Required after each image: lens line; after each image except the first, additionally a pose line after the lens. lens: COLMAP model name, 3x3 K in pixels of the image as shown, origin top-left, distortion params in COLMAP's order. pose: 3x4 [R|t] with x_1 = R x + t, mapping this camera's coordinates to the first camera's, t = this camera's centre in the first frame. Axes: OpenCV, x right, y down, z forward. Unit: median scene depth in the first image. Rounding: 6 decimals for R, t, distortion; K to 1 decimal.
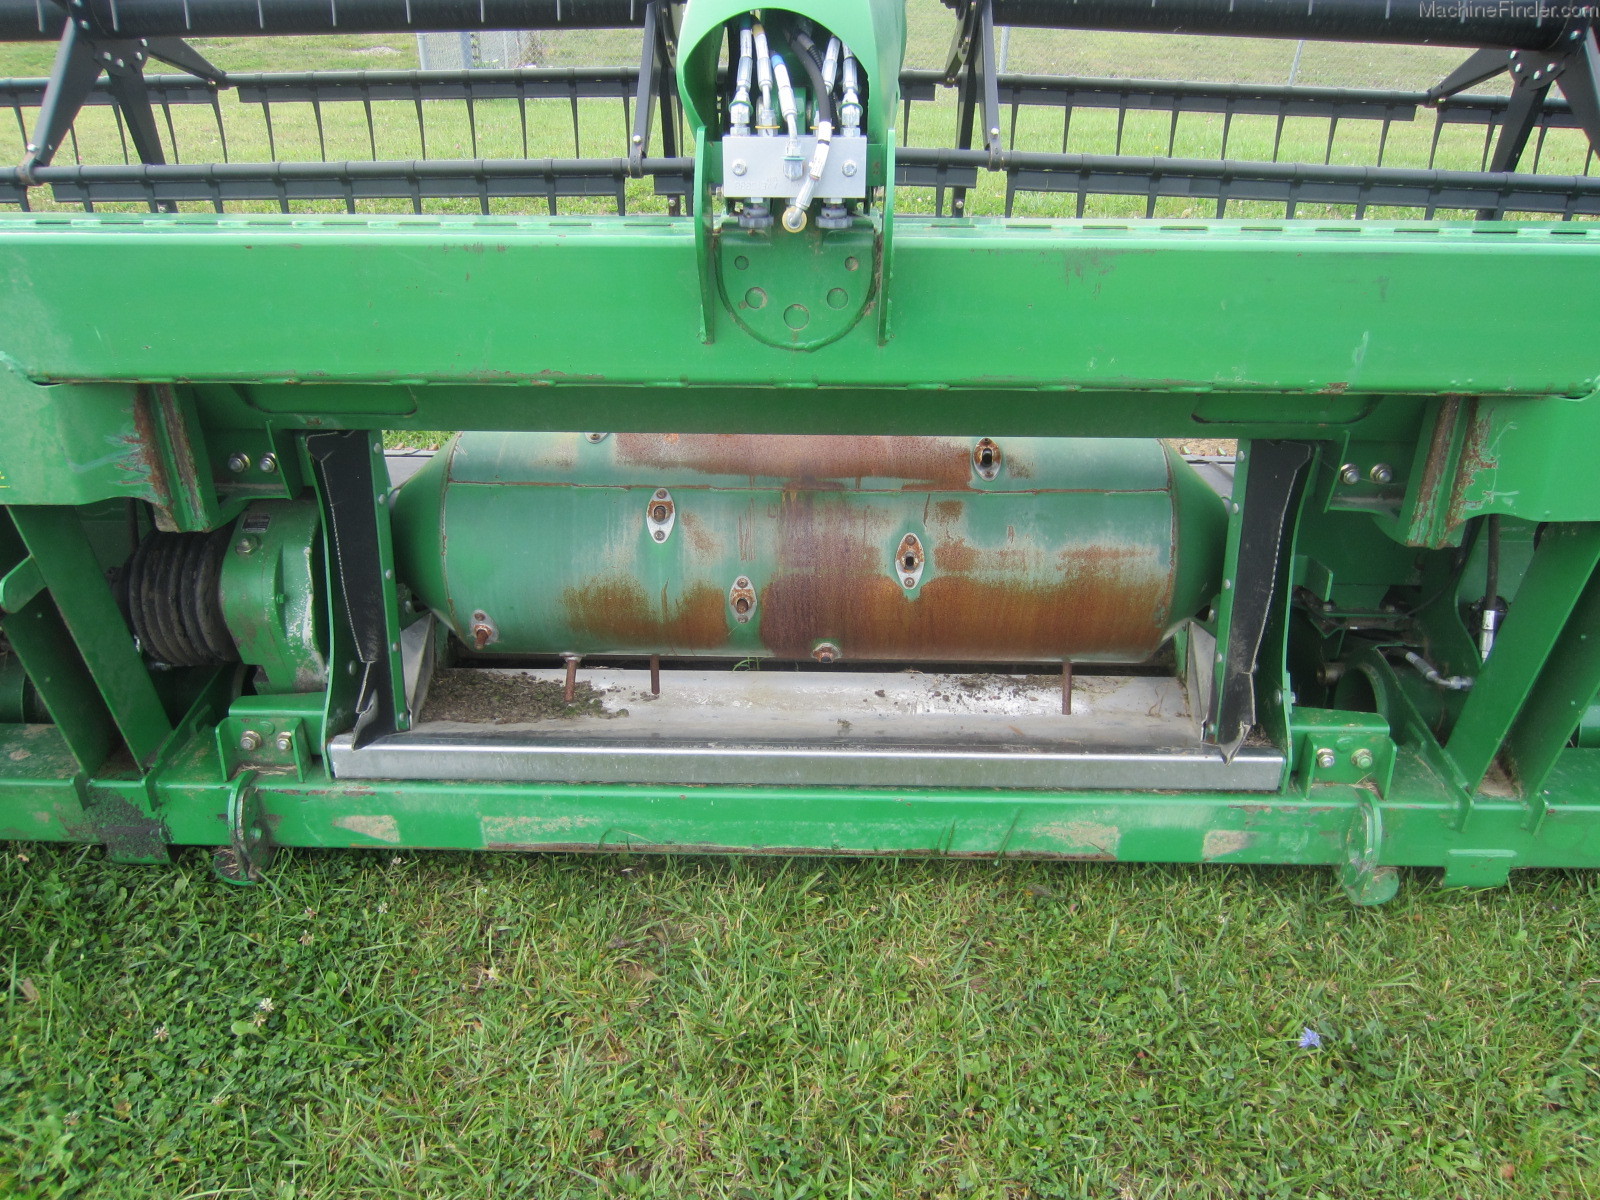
lens RADIAL K [[1153.9, 0, 796.1], [0, 1153.9, 605.6], [0, 0, 1]] dist [-0.019355, 0.005551]
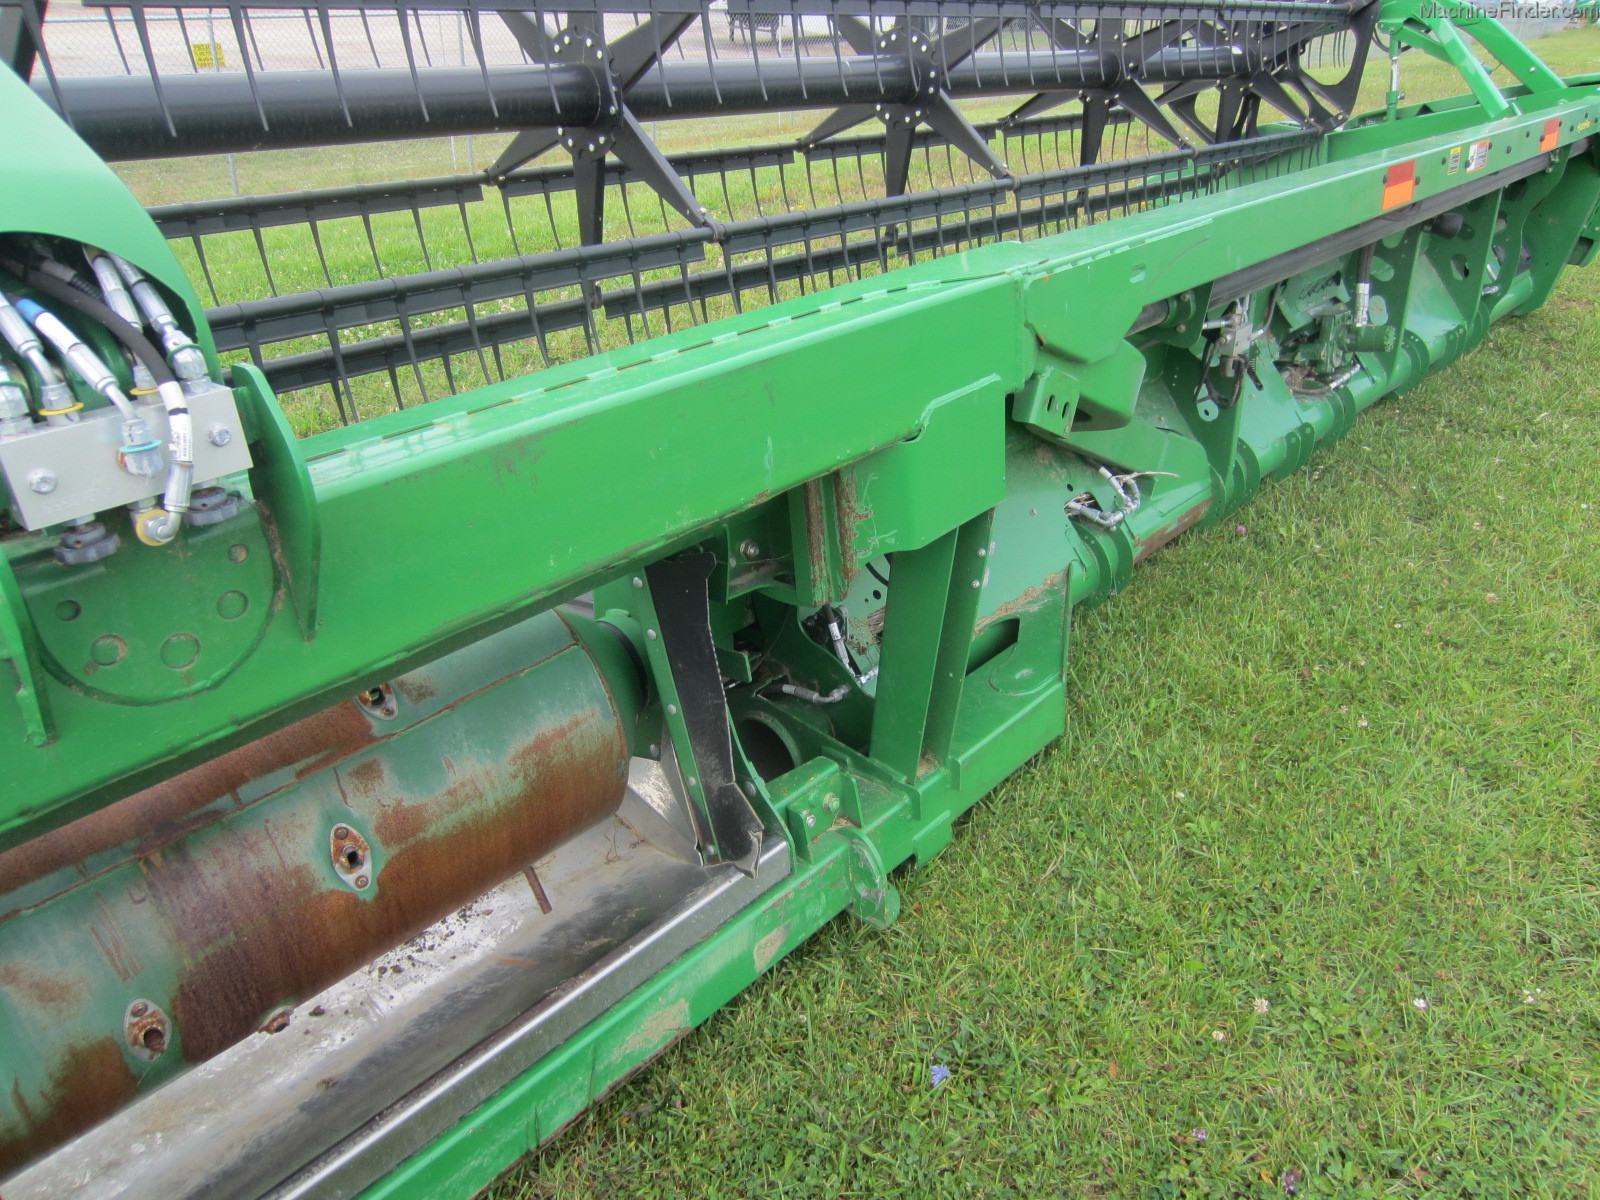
lens RADIAL K [[1153.9, 0, 796.1], [0, 1153.9, 605.6], [0, 0, 1]] dist [-0.019355, 0.005551]
pose [[0.659130, -0.369896, 0.654771, -0.144999], [0.402865, 0.908877, 0.107899, -0.153089], [-0.635017, 0.192665, 0.748086, 0.200722]]
